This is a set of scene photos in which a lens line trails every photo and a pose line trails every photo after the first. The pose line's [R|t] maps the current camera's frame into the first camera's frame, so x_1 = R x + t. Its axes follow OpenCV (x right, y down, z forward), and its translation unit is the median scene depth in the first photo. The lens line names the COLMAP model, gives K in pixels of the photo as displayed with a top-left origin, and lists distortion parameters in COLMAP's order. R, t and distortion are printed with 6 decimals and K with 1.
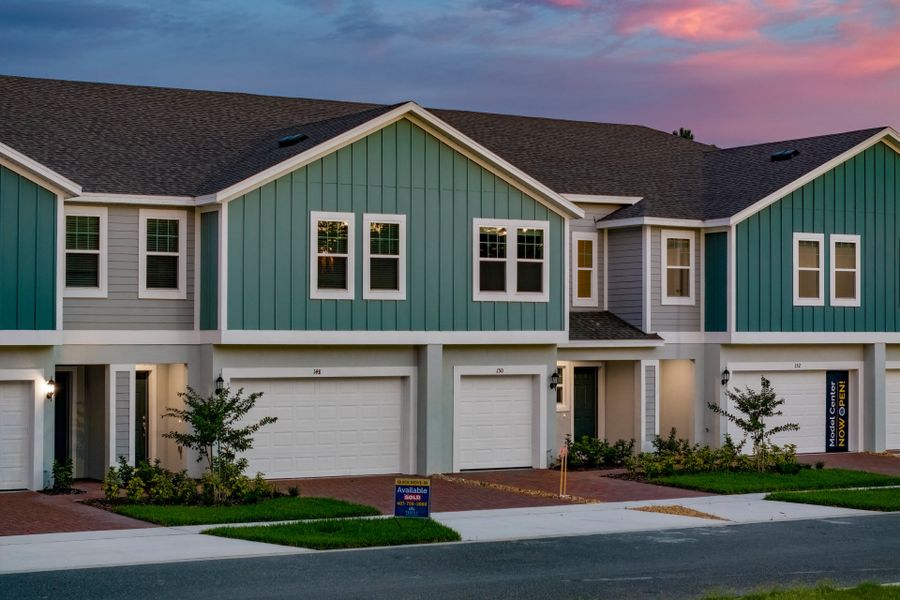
lens RADIAL K [[541.4, 0, 450.6], [0, 541.4, 297.5], [0, 0, 1]] dist [-0.005469, 0.002005]
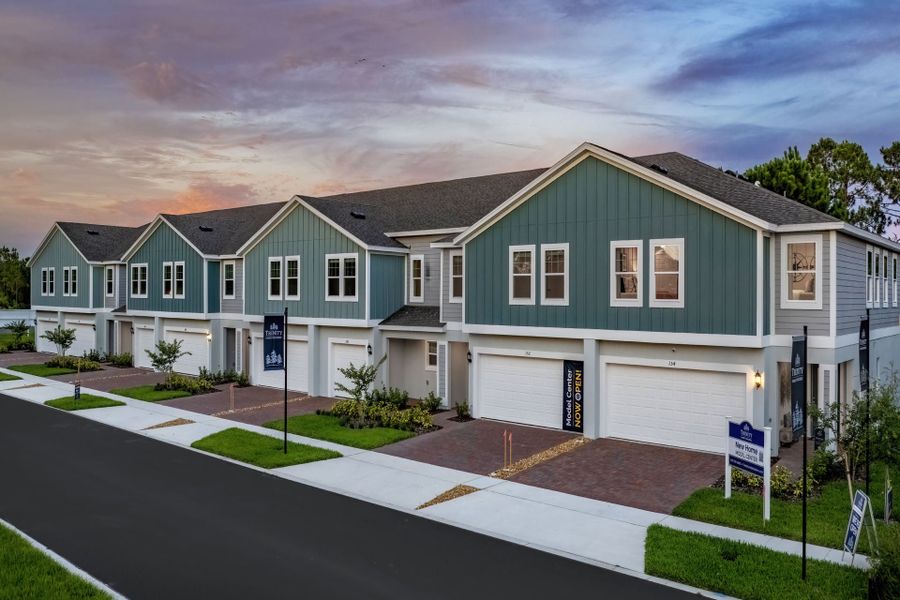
lens RADIAL K [[377.2, 0, 452.0], [0, 377.2, 305.5], [0, 0, 1]] dist [0.001639, -0.000626]
pose [[0.821785, 0.005791, -0.569768, 0.969396], [-0.003623, 0.999981, 0.004937, 0.012670], [0.569786, -0.001993, 0.821791, 0.184529]]
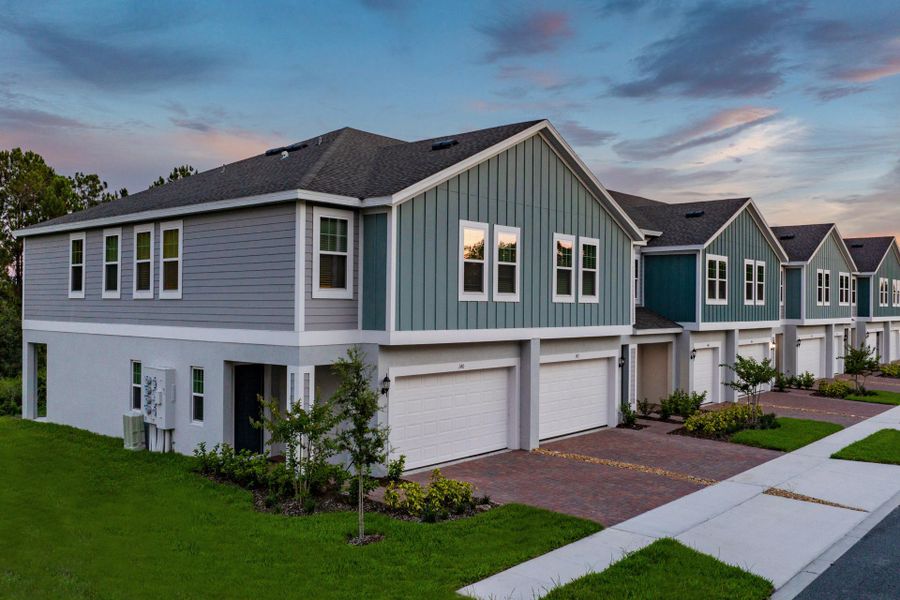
lens RADIAL K [[770.8, 0, 448.5], [0, 770.8, 296.7], [0, 0, 1]] dist [-0.047773, 0.001421]
pose [[0.794603, 0.002970, 0.607122, -1.200375], [-0.009542, 0.999926, 0.007597, -0.015485], [-0.607054, -0.011830, 0.794572, -0.229523]]
